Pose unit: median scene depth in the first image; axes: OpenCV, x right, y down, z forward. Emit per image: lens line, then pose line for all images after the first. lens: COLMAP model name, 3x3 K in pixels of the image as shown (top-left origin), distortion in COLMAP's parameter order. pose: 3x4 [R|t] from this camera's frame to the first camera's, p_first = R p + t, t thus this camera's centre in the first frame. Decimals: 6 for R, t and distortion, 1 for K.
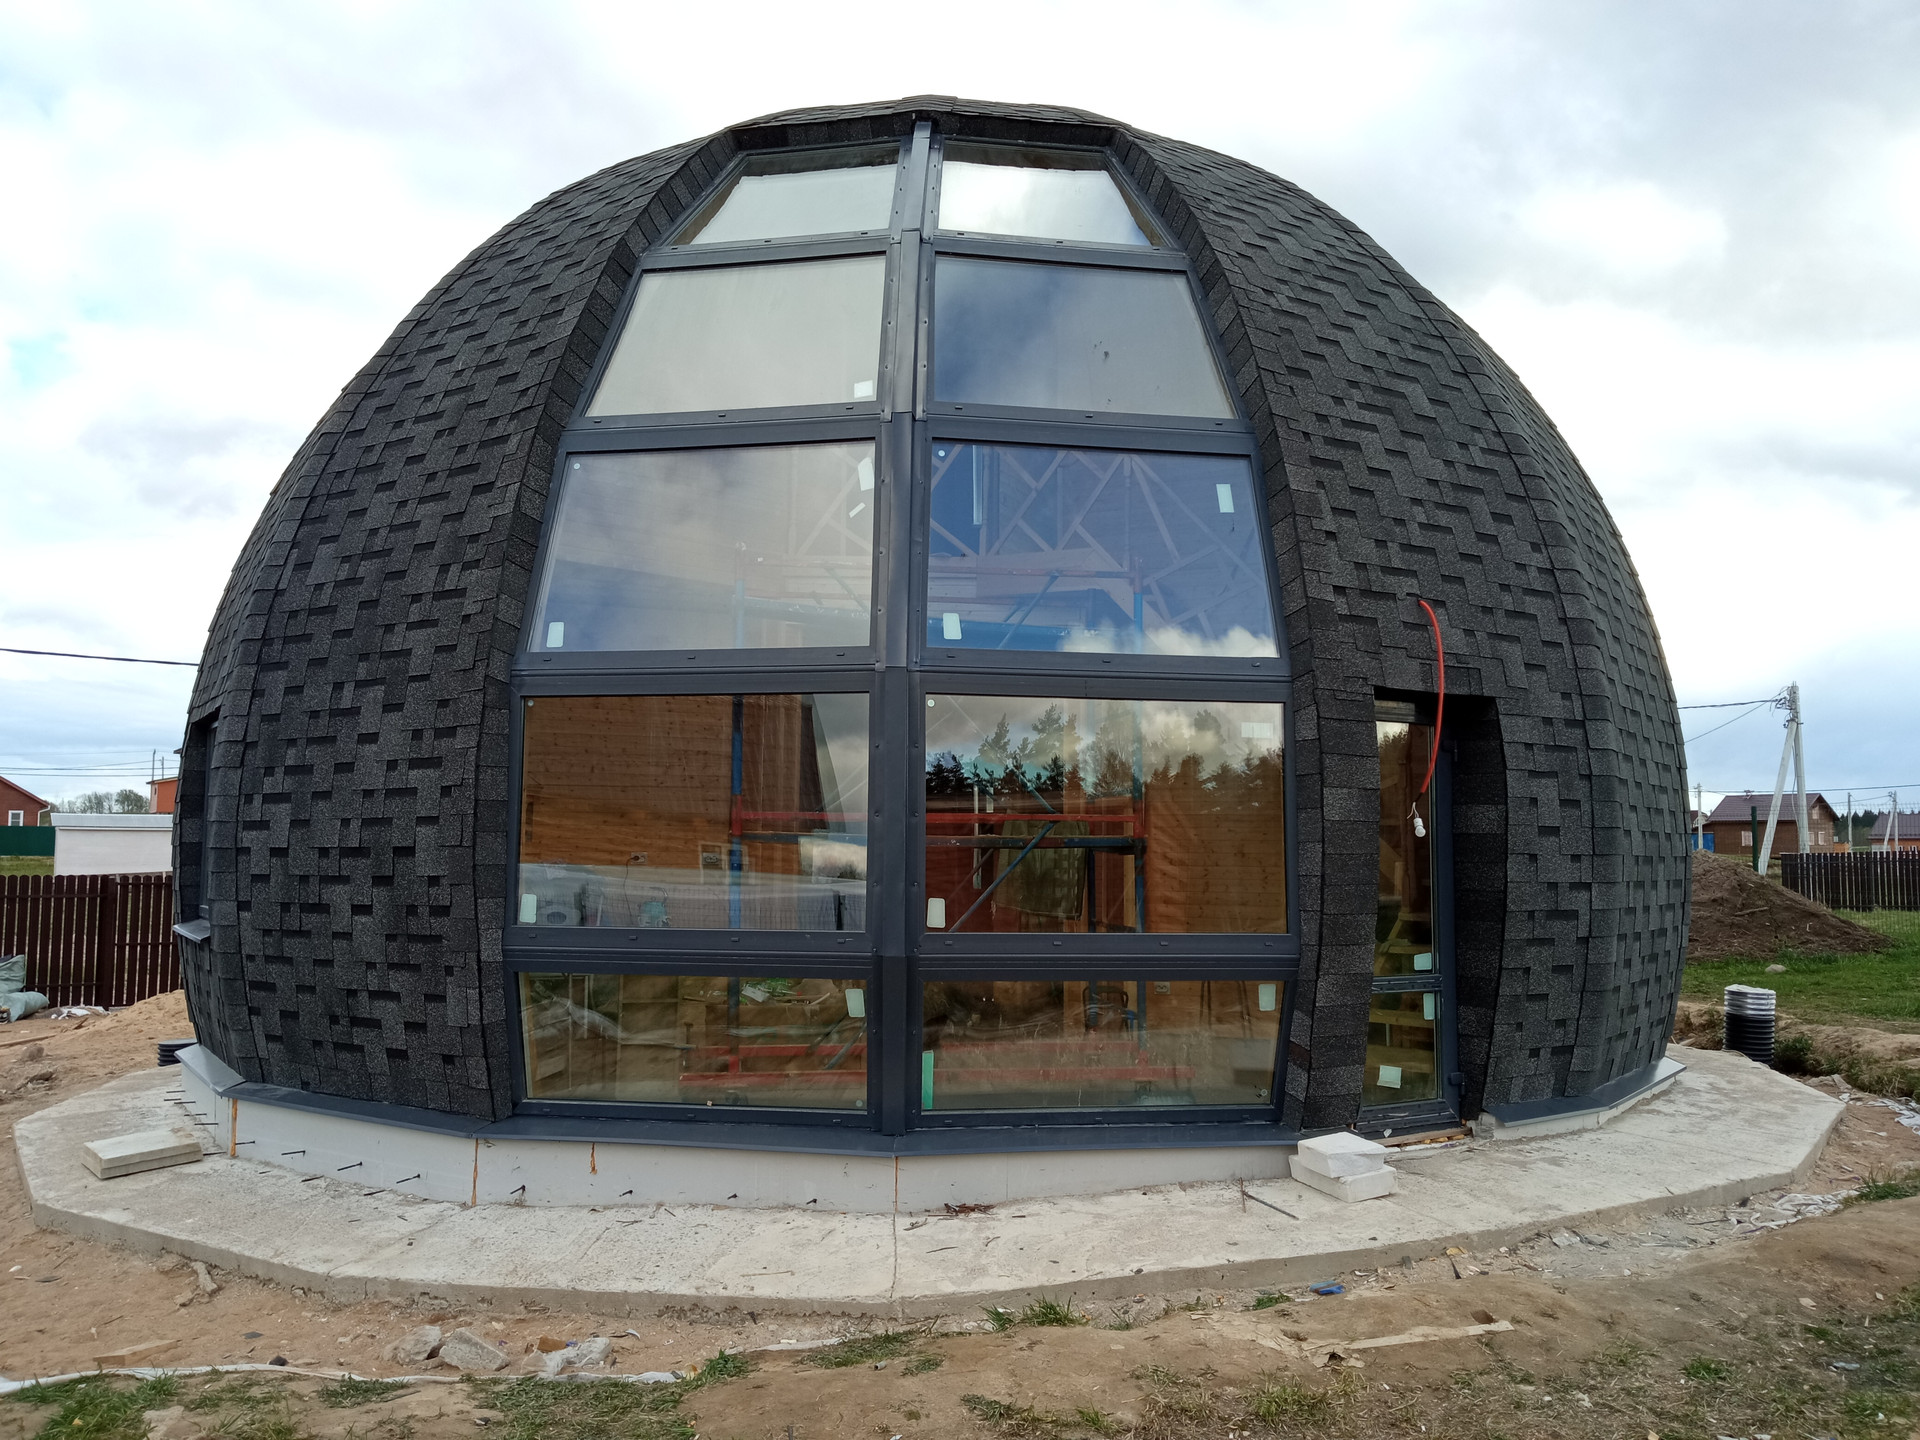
lens RADIAL K [[1615.6, 0, 957.6], [0, 1615.6, 725.8], [0, 0, 1]] dist [0.134893, -0.215935]
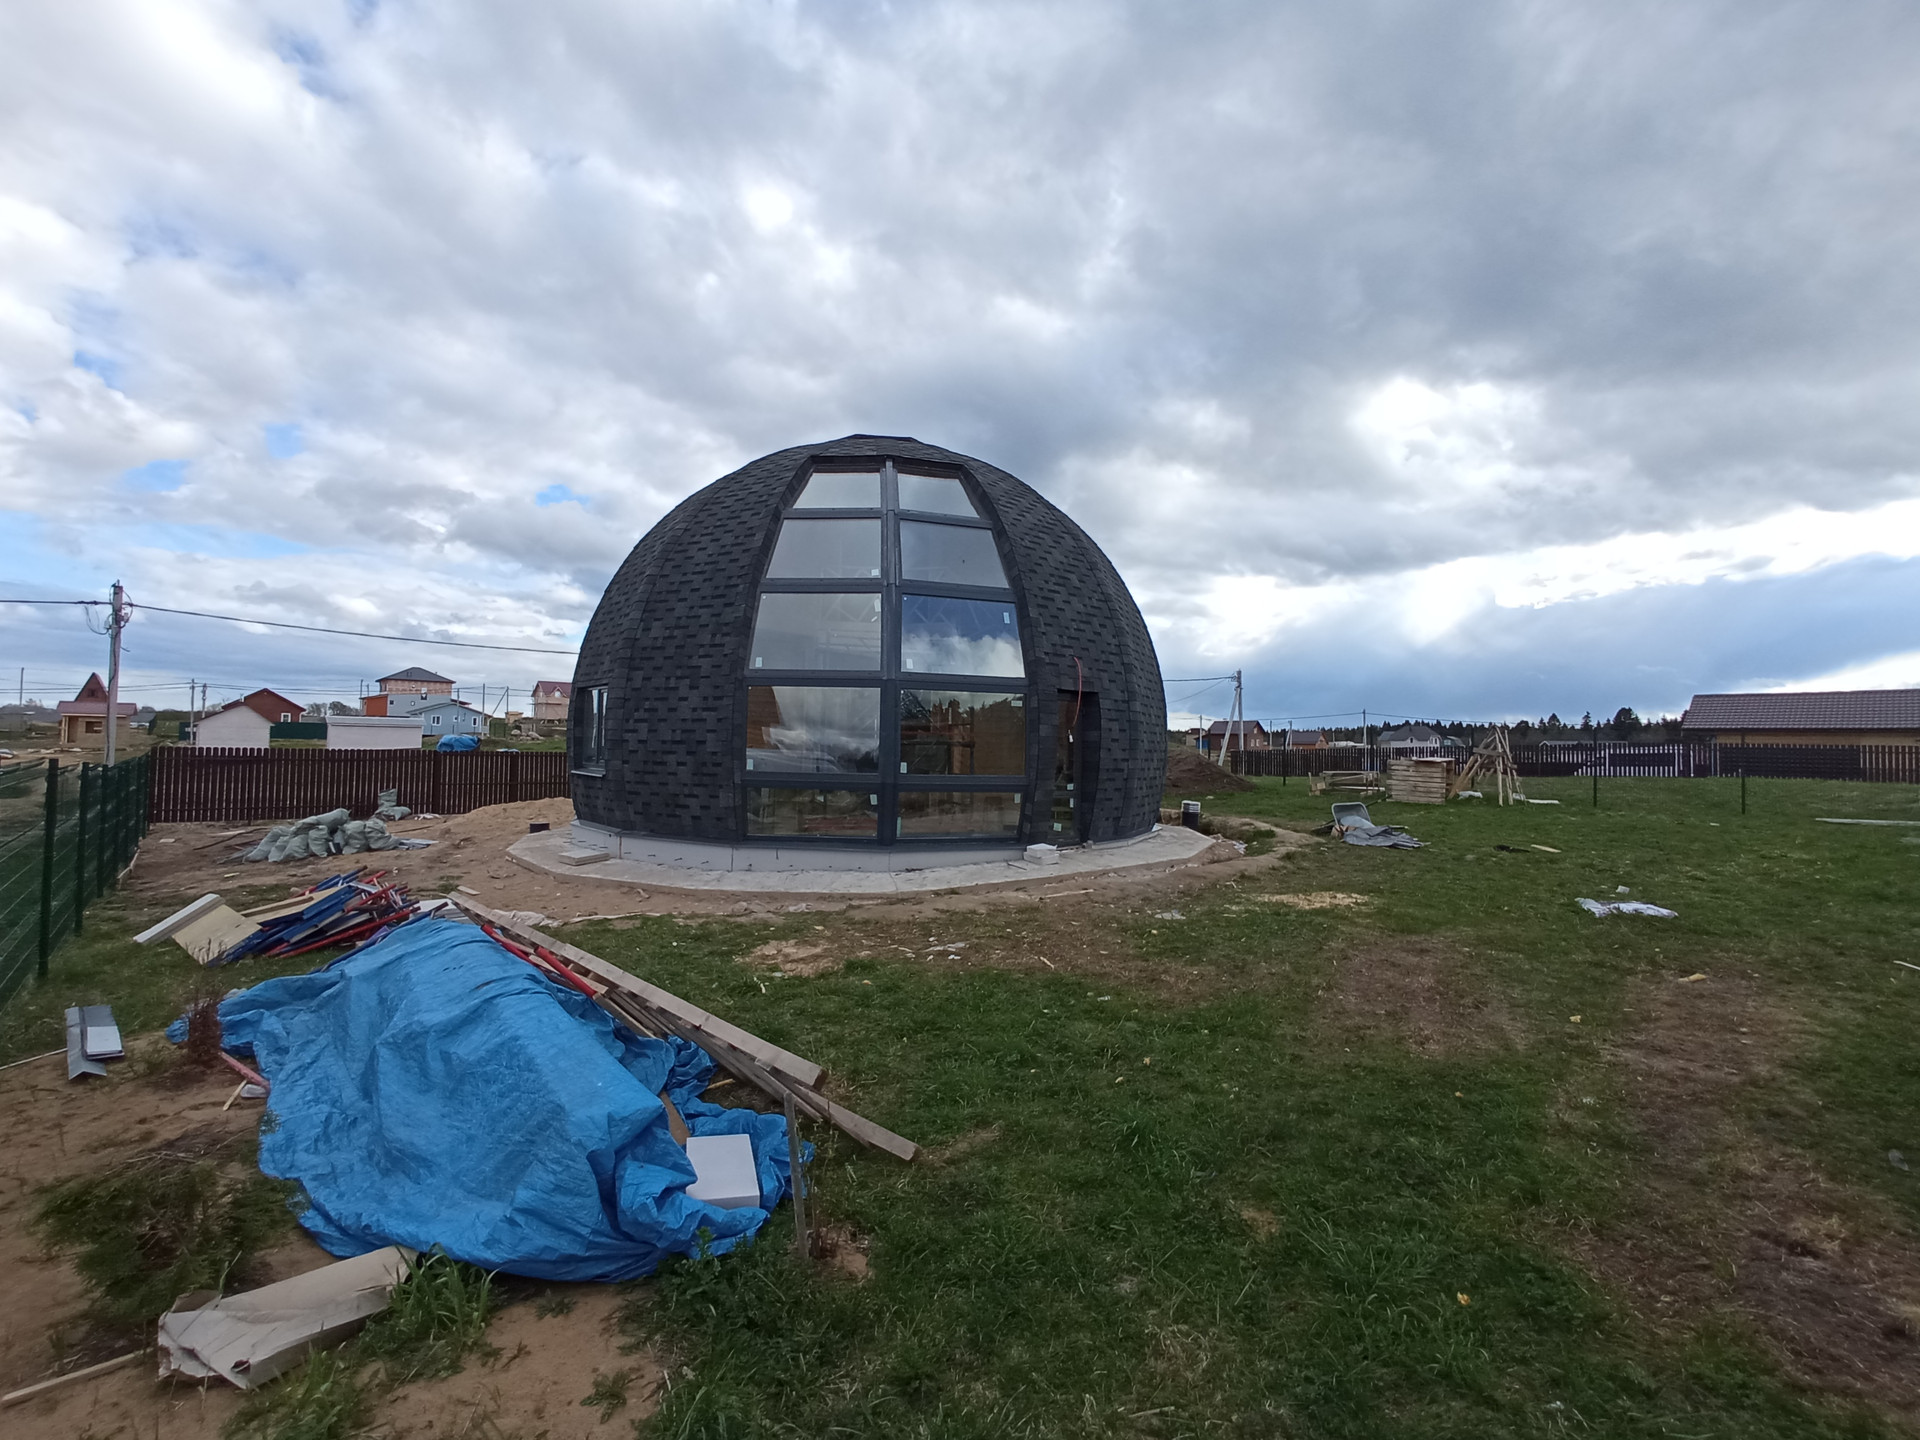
lens RADIAL K [[875.4, 0, 960.0], [0, 875.4, 720.0], [0, 0, 1]] dist [-0.046725, 0.026441]
pose [[0.988022, 0.017180, 0.153351, -0.131189], [-0.024481, 0.998648, 0.045847, -0.032687], [-0.152356, -0.049052, 0.987108, -0.435068]]
